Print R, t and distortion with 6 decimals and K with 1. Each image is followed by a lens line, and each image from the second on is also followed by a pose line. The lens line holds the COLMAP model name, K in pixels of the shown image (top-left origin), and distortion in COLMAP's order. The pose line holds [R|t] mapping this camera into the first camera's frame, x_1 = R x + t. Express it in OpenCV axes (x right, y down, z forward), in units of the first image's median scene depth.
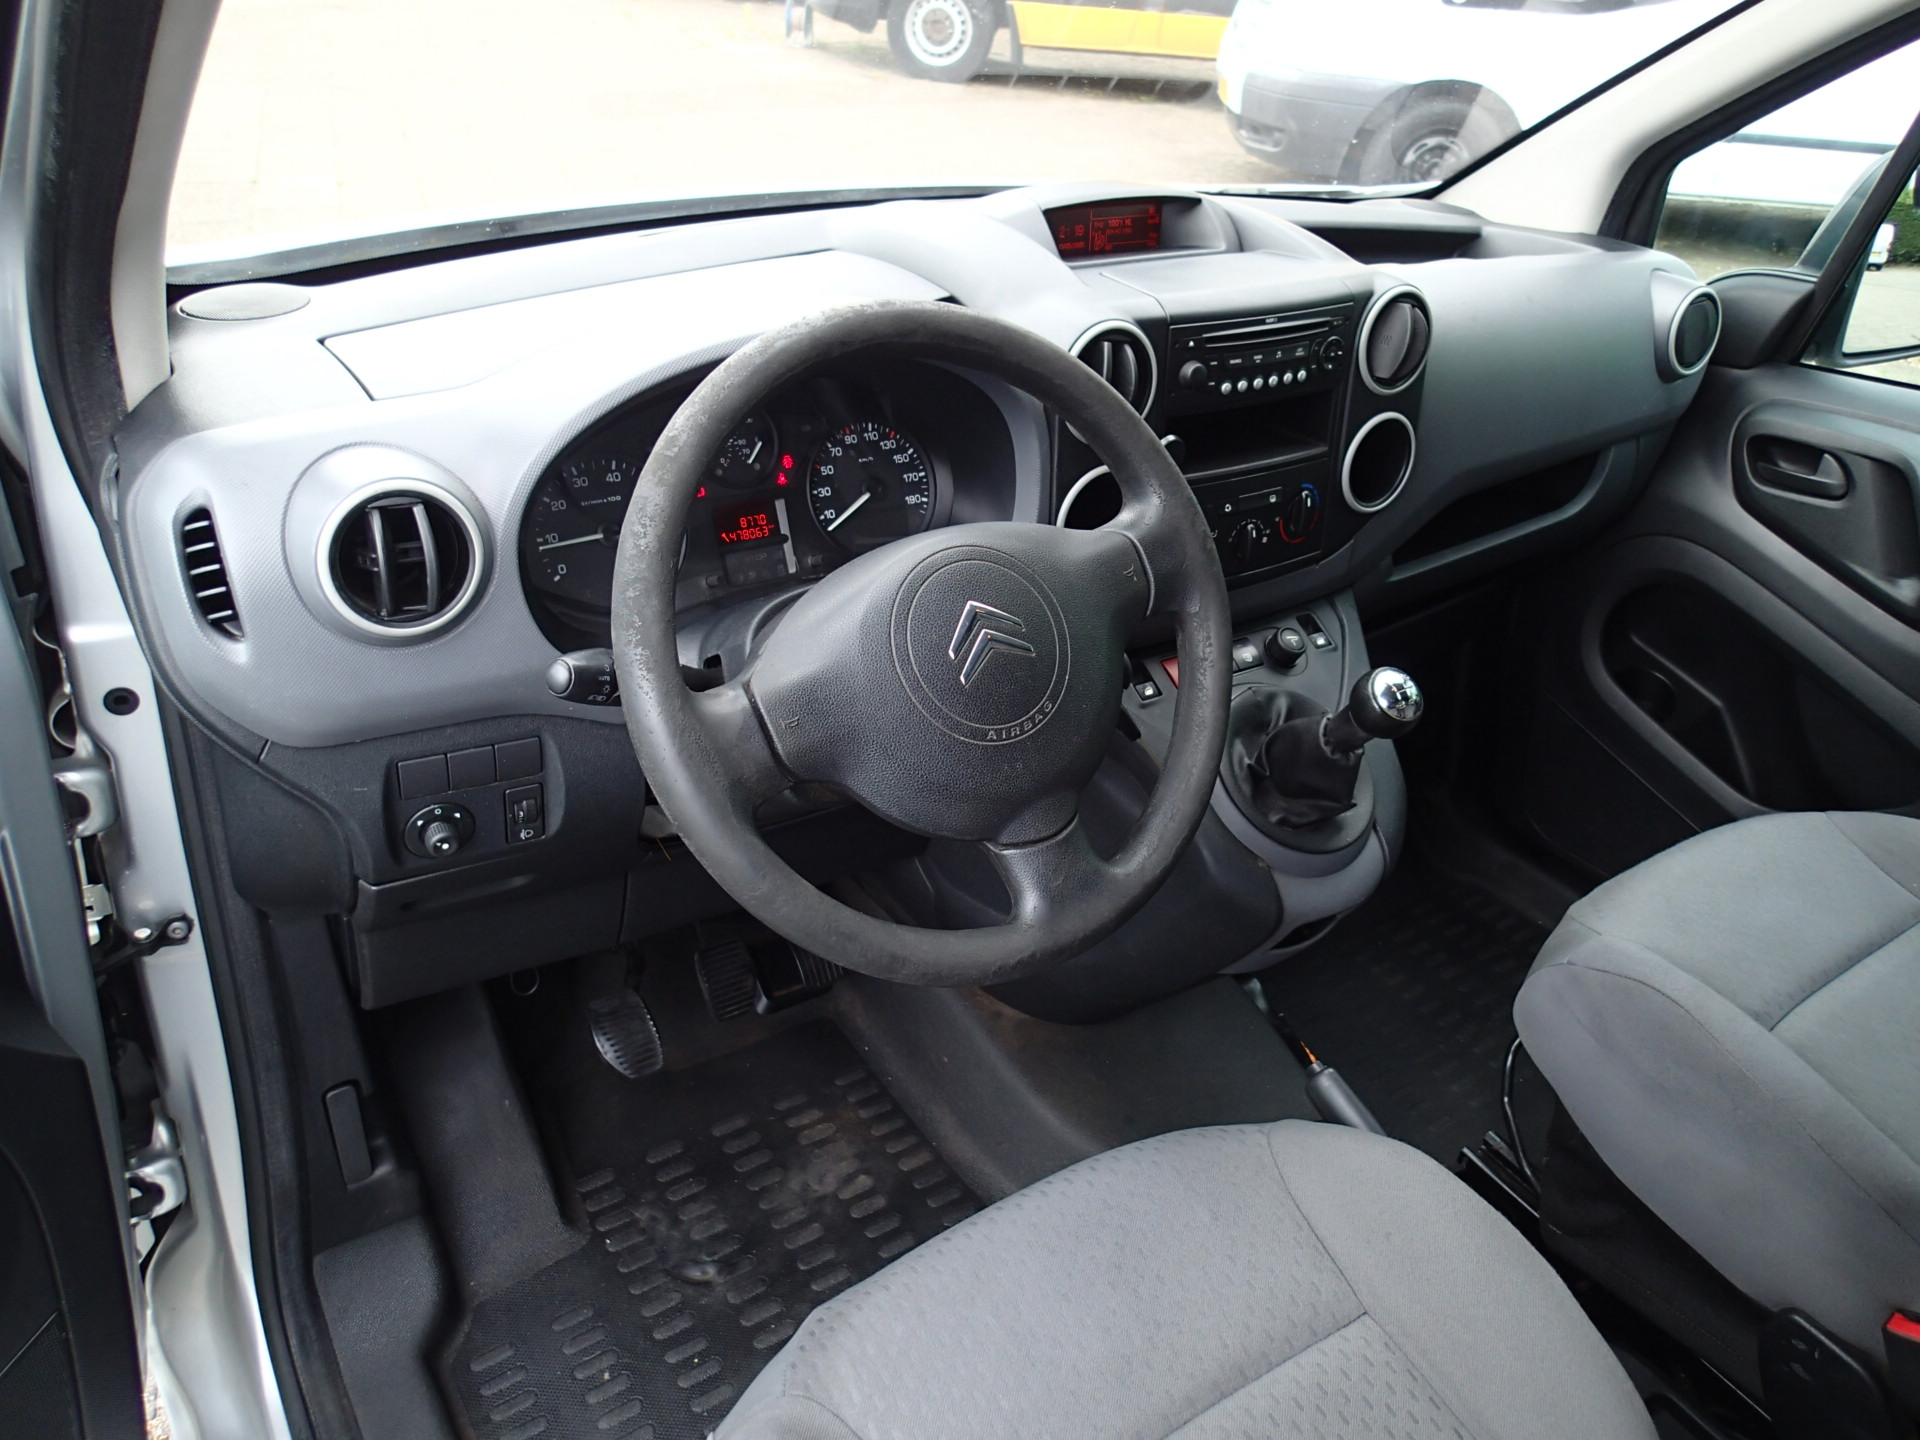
lens RADIAL K [[1400.0, 0, 971.9], [0, 1400.0, 711.6], [0, 0, 1]] dist [-0.001426, -0.009815]
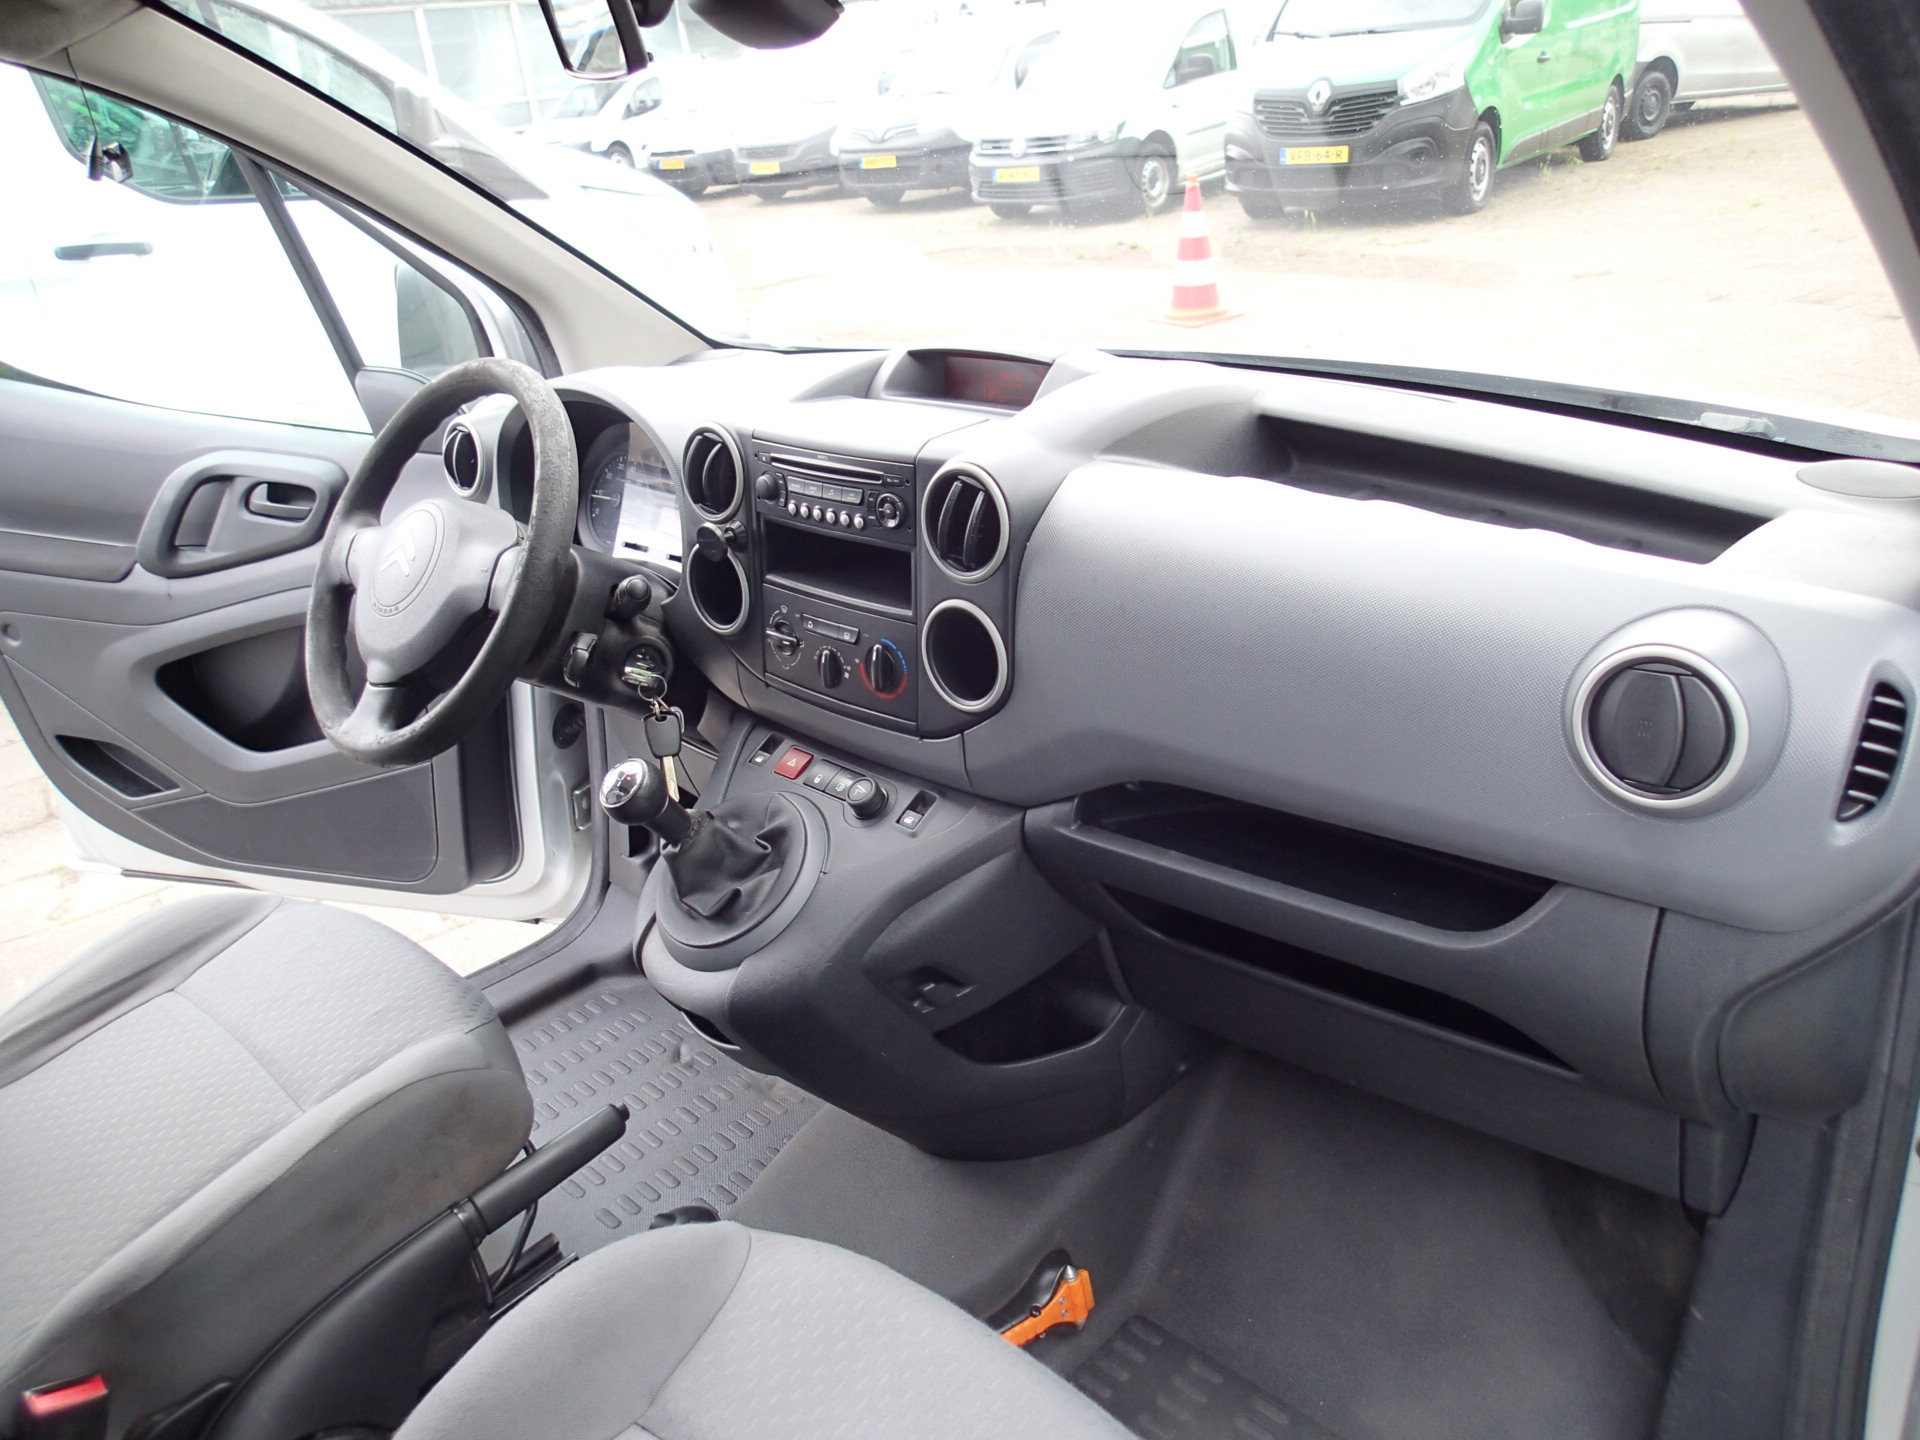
lens RADIAL K [[1425.7, 0, 973.6], [0, 1425.7, 718.6], [0, 0, 1]] dist [0.004970, -0.011920]
pose [[0.200873, 0.314330, -0.927818, 1.197783], [-0.420300, 0.883174, 0.208210, -0.349399], [0.884872, 0.348139, 0.309518, 0.776883]]
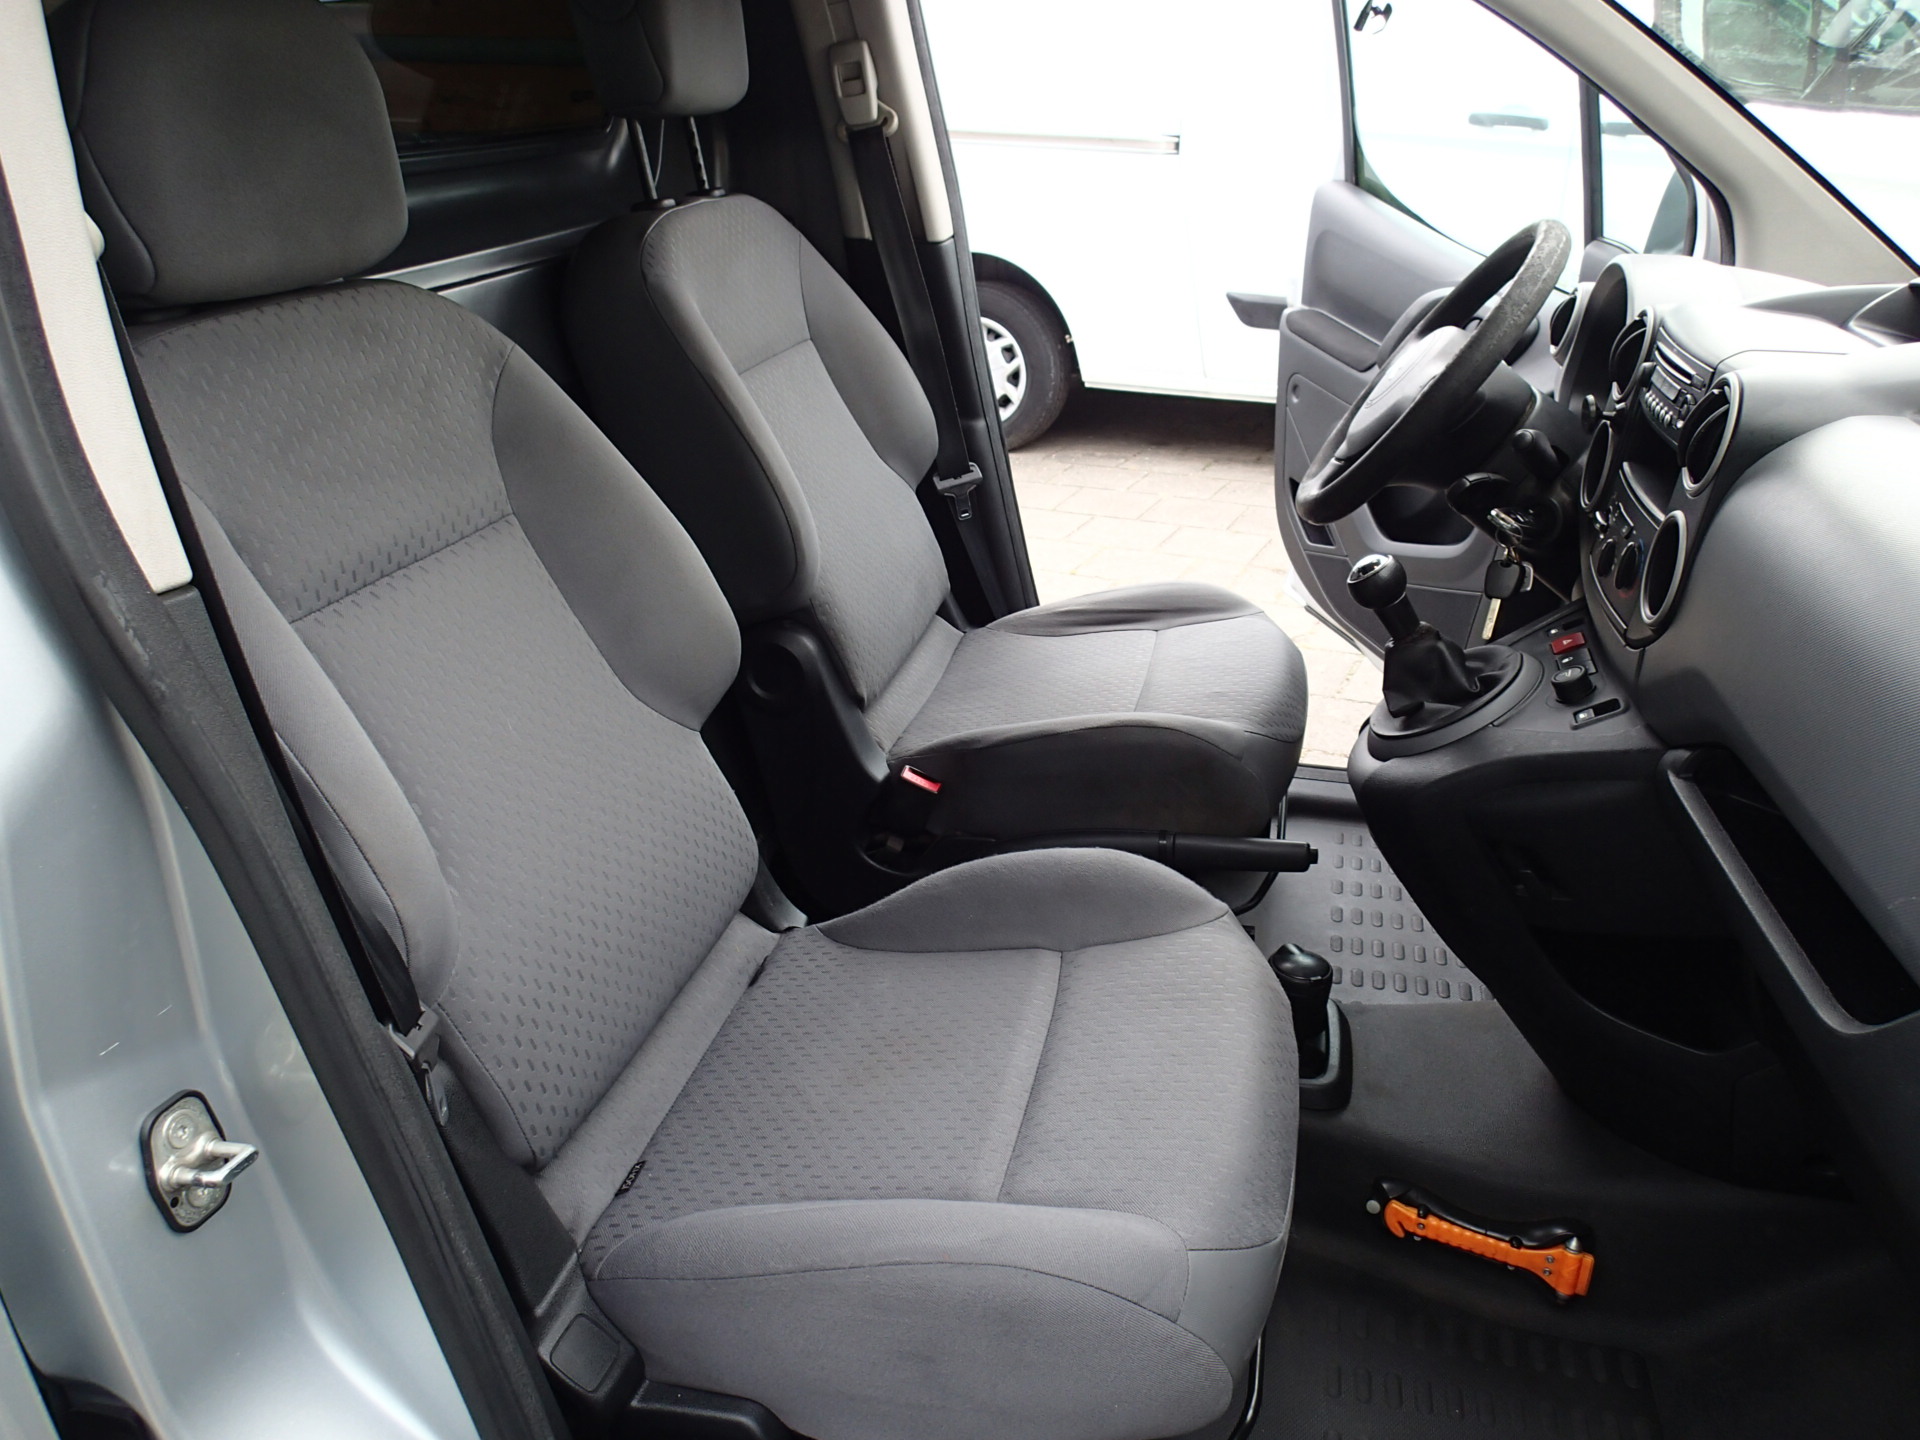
lens RADIAL K [[1400.0, 0, 971.9], [0, 1400.0, 711.6], [0, 0, 1]] dist [-0.001426, -0.009815]
pose [[-0.743507, 0.210694, -0.634670, 1.239456], [-0.386018, 0.639763, 0.664600, -0.569038], [0.546066, 0.739128, -0.394337, 1.256254]]
